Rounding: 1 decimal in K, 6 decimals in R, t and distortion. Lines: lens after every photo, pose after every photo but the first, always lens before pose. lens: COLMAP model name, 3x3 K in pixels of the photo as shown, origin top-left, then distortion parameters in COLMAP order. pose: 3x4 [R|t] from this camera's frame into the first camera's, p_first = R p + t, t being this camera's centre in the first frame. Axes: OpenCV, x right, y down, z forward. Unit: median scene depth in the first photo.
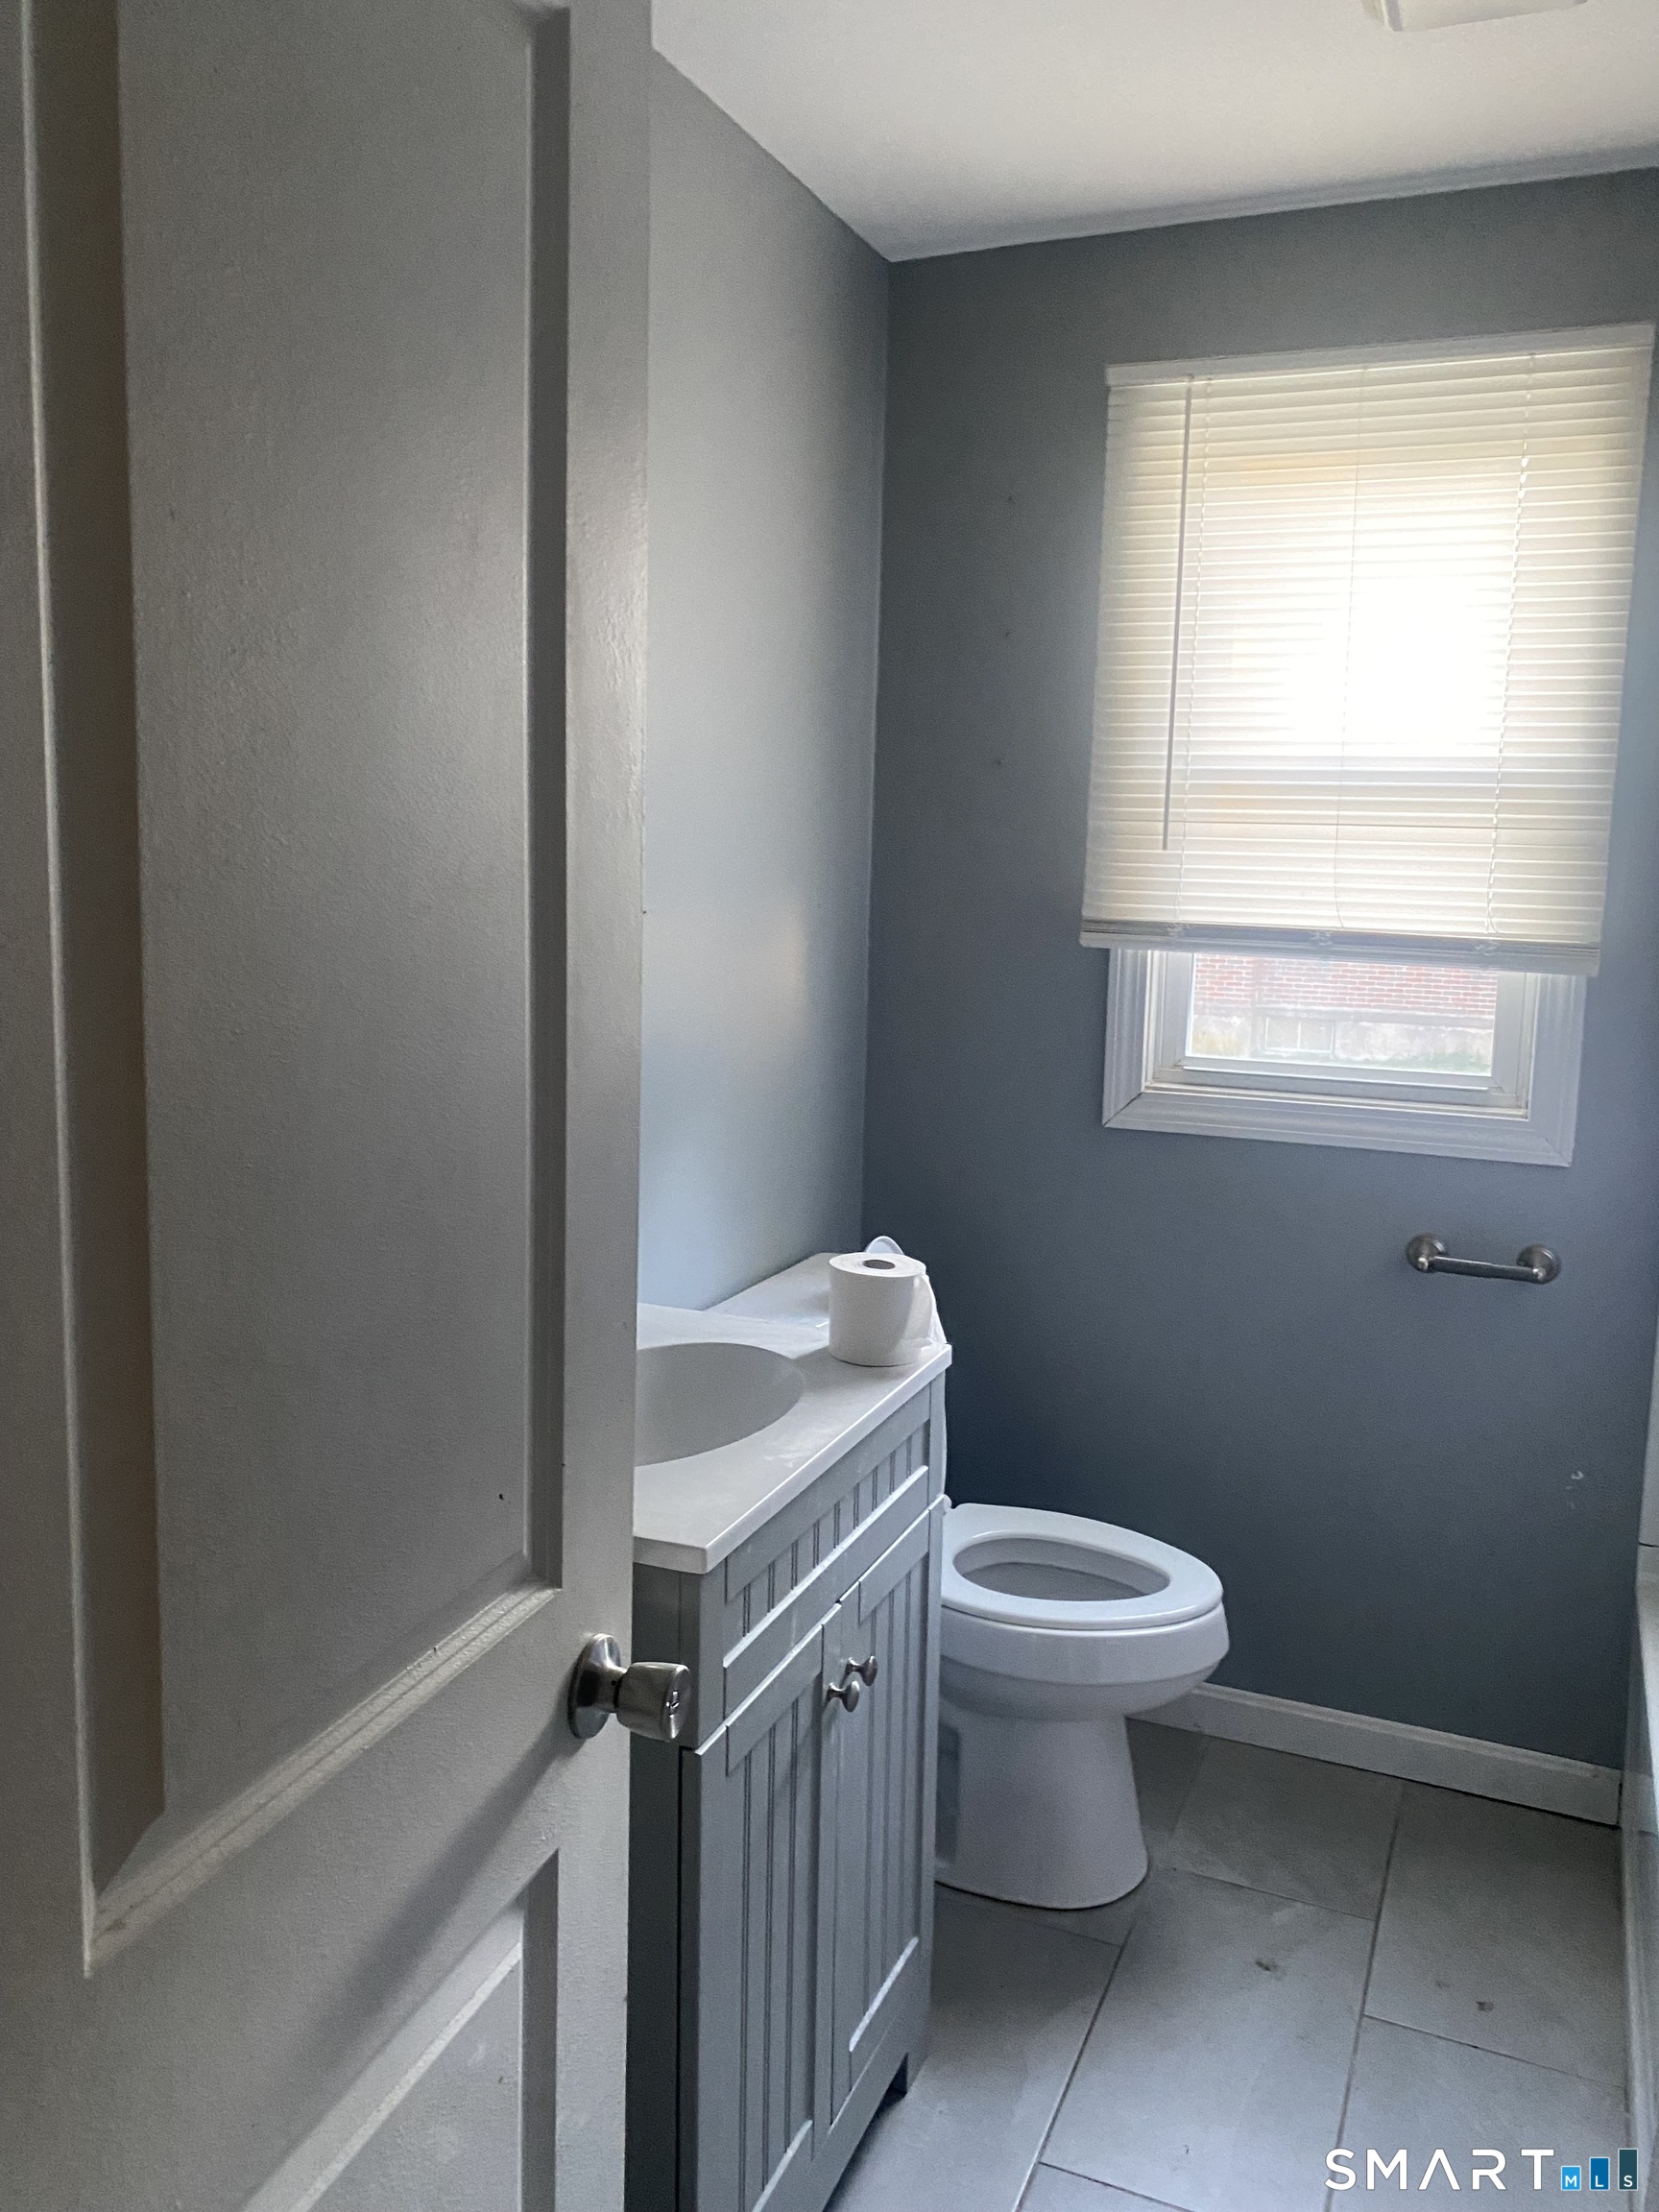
lens RADIAL K [[1682.8, 0, 853.0], [0, 1682.8, 1085.6], [0, 0, 1]] dist [0.030393, -0.026132]
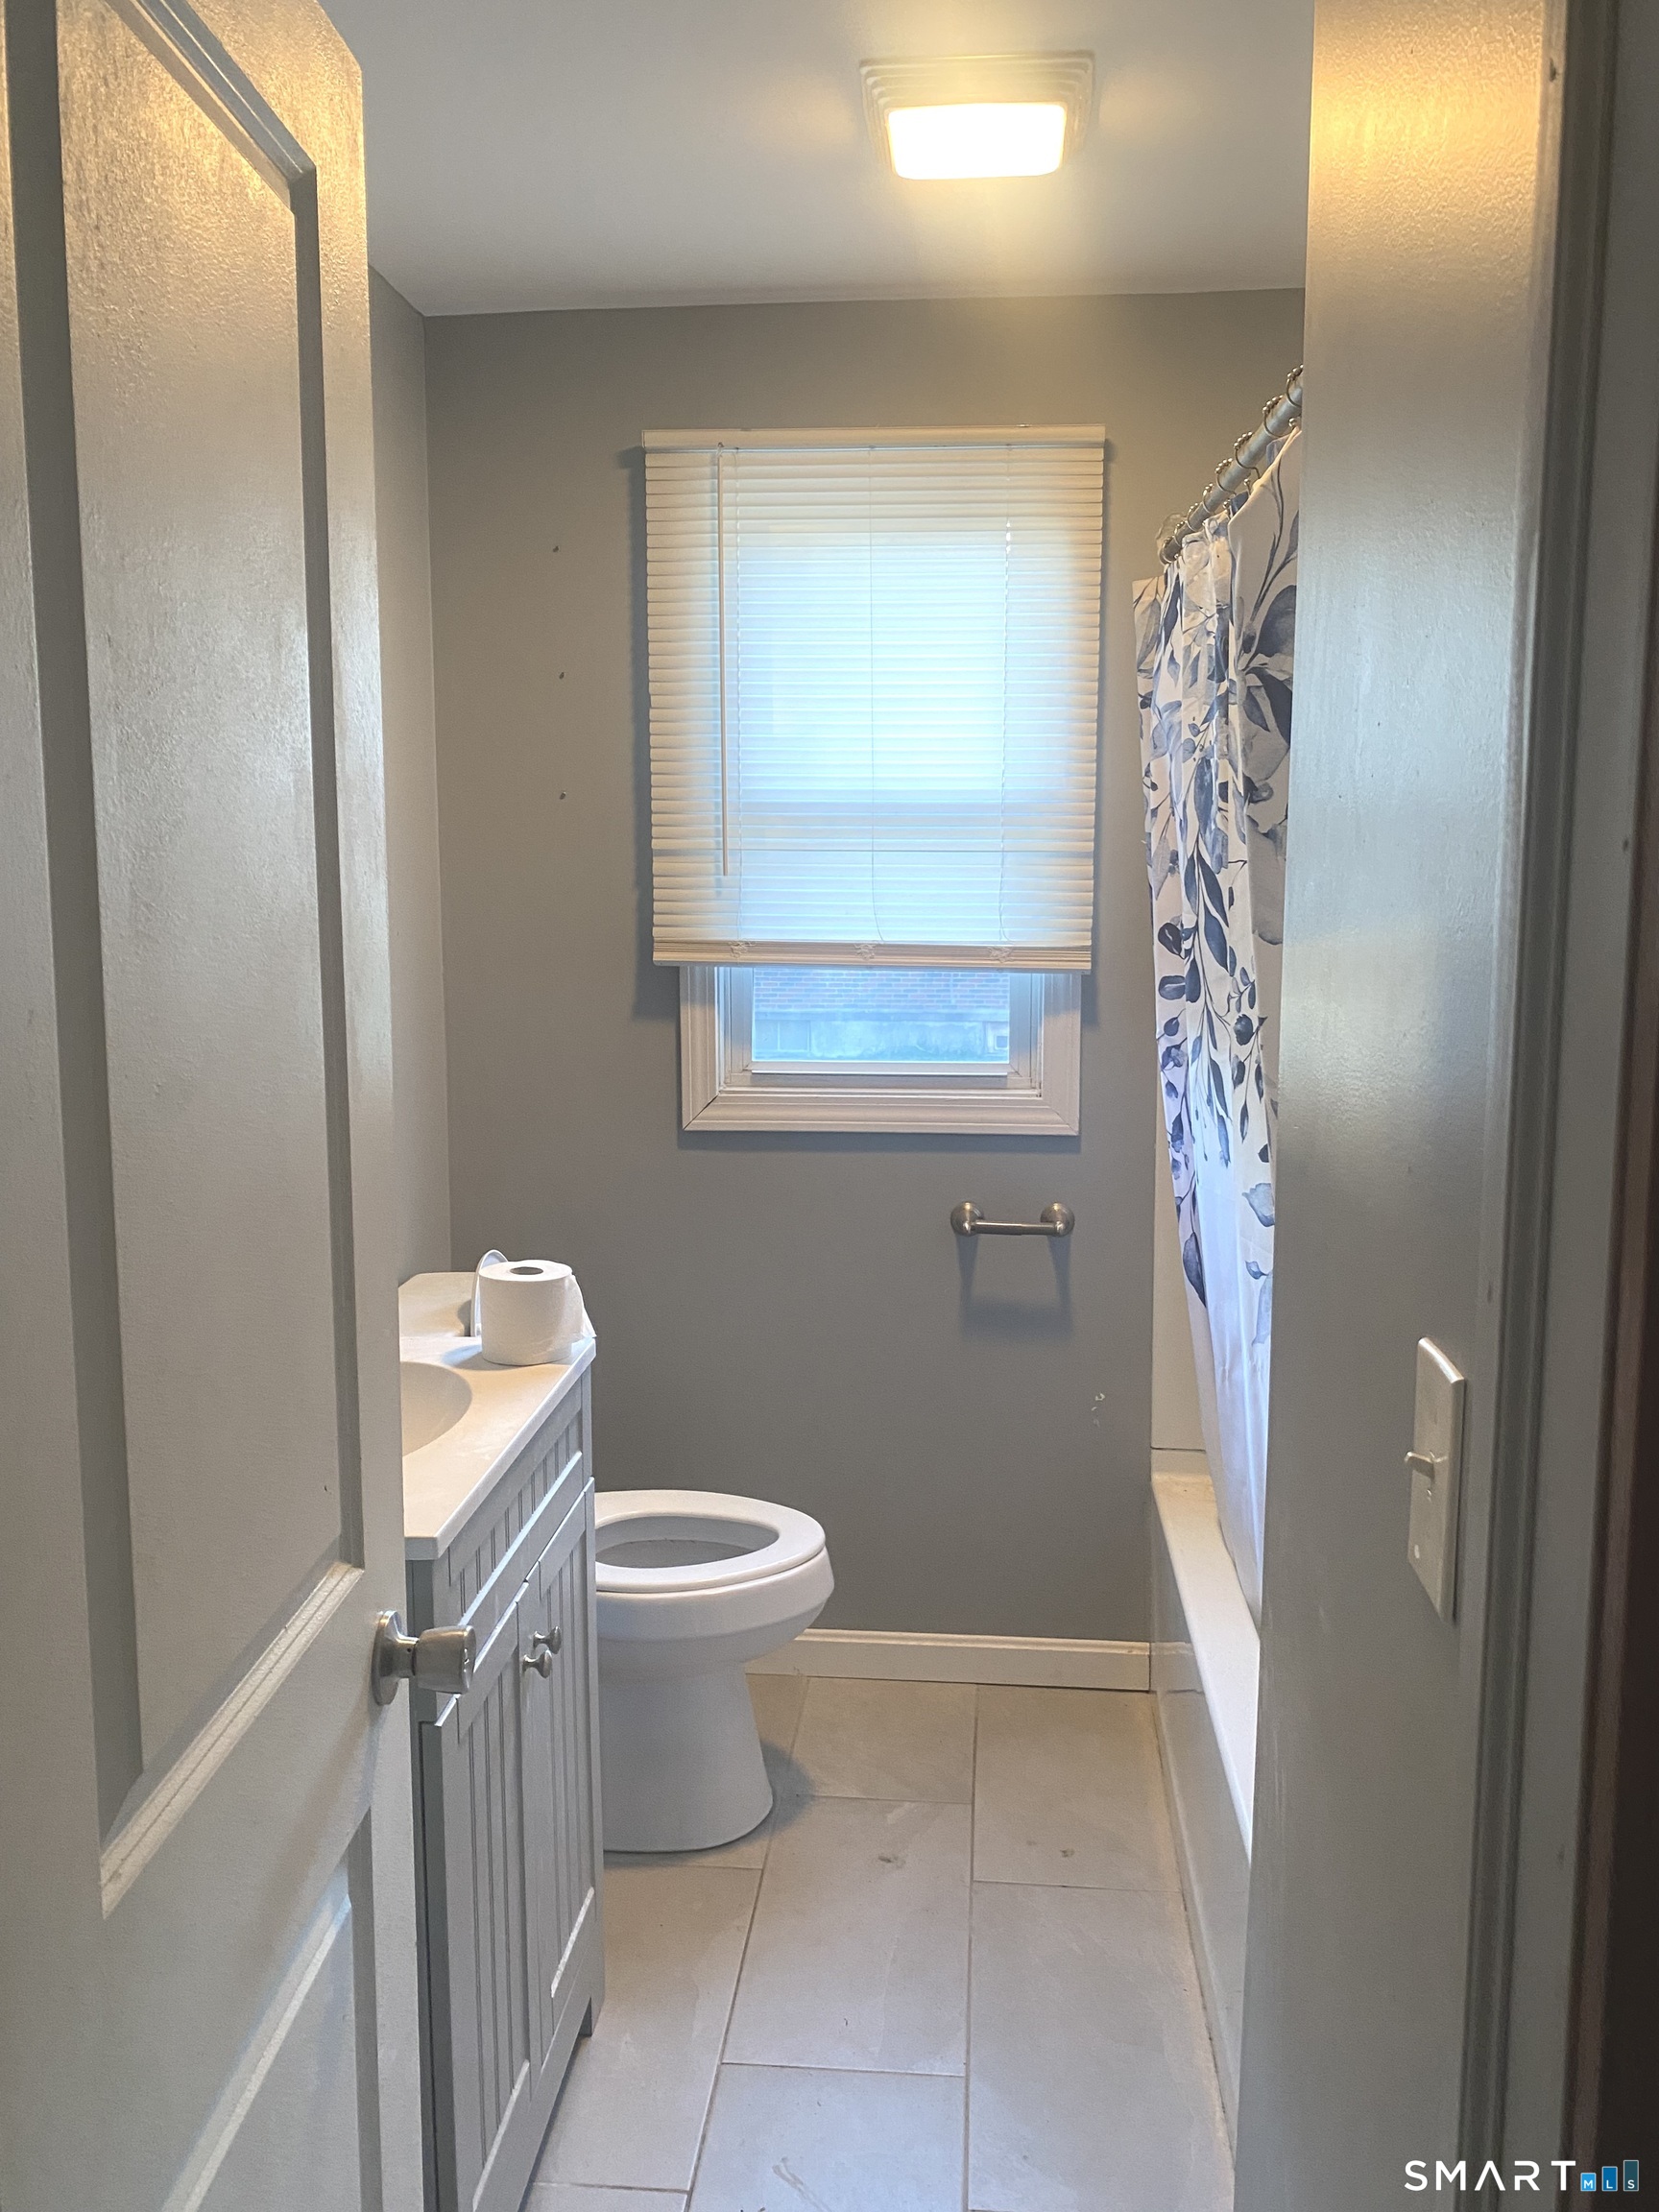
lens RADIAL K [[1682.8, 0, 840.0], [0, 1682.8, 1088.9], [0, 0, 1]] dist [0.030393, -0.026132]
pose [[0.952612, -0.063844, 0.297414, -0.094366], [0.065321, 0.997852, 0.004981, -0.001612], [-0.297093, 0.014682, 0.954736, -0.080984]]
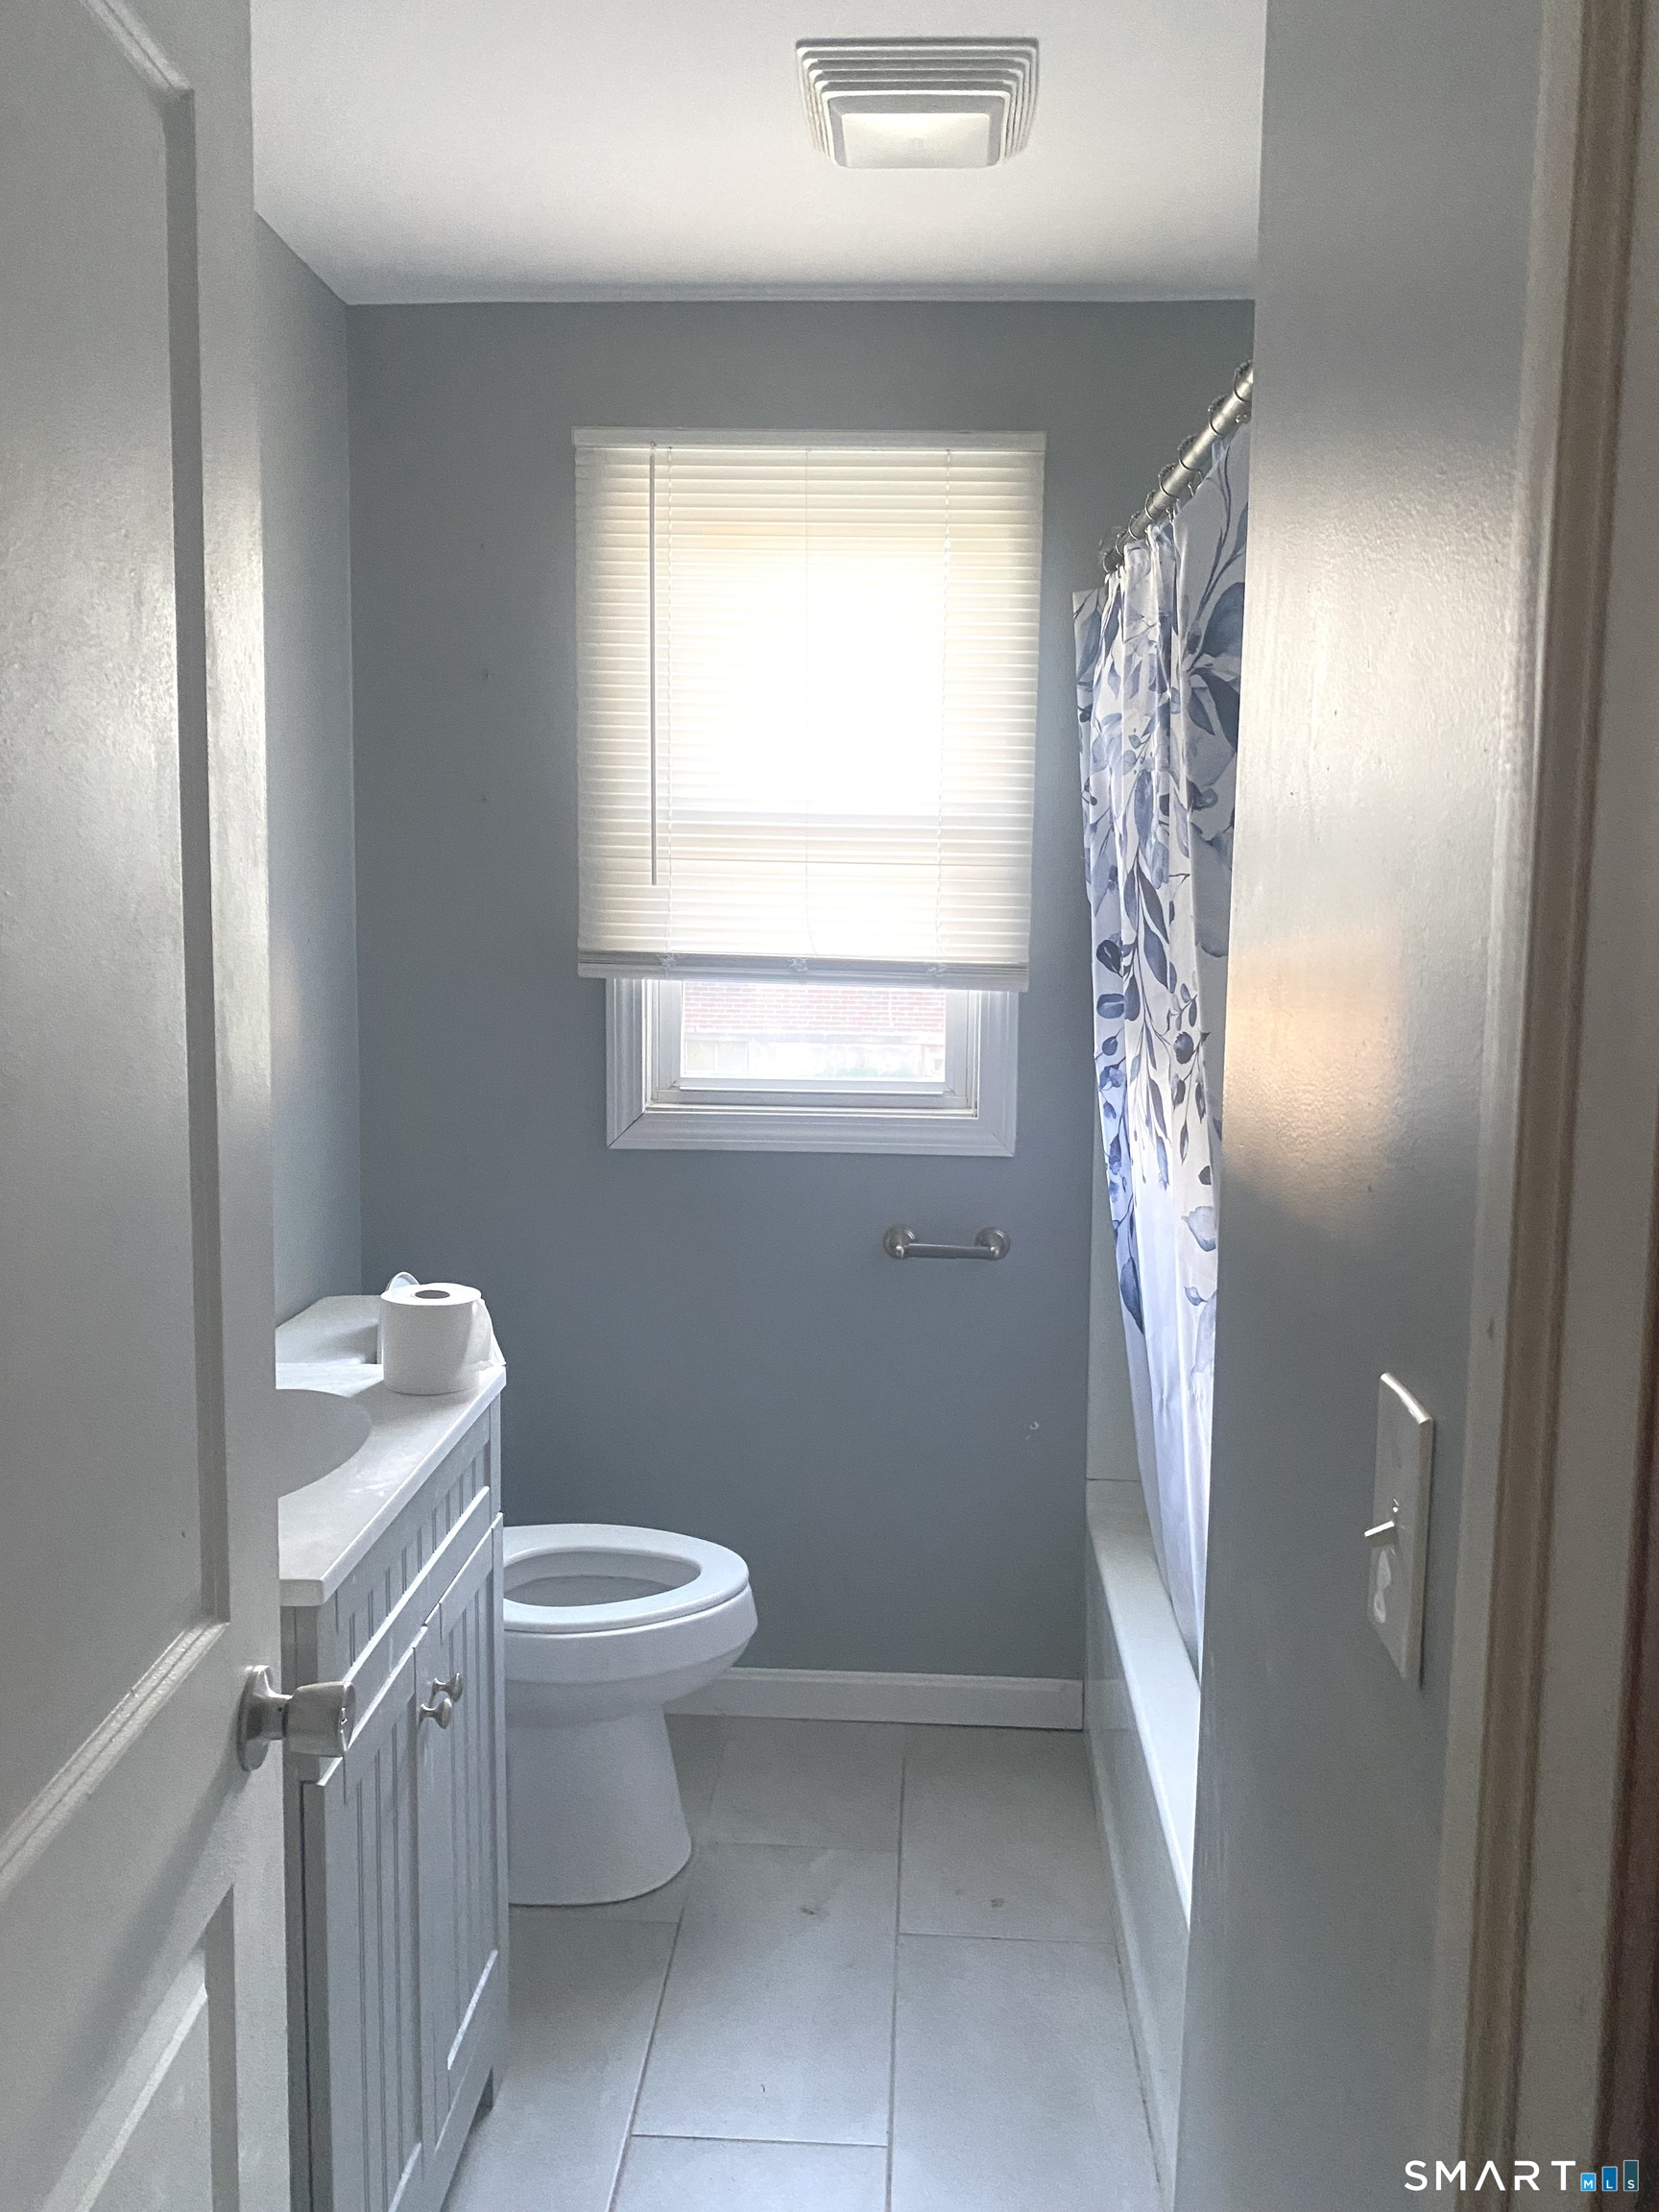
lens RADIAL K [[1682.8, 0, 842.0], [0, 1682.8, 1084.0], [0, 0, 1]] dist [0.030393, -0.026132]
pose [[0.941145, -0.049655, 0.334337, -0.076500], [0.056014, 0.998386, -0.009399, 0.002839], [-0.333330, 0.027573, 0.942407, -0.044045]]
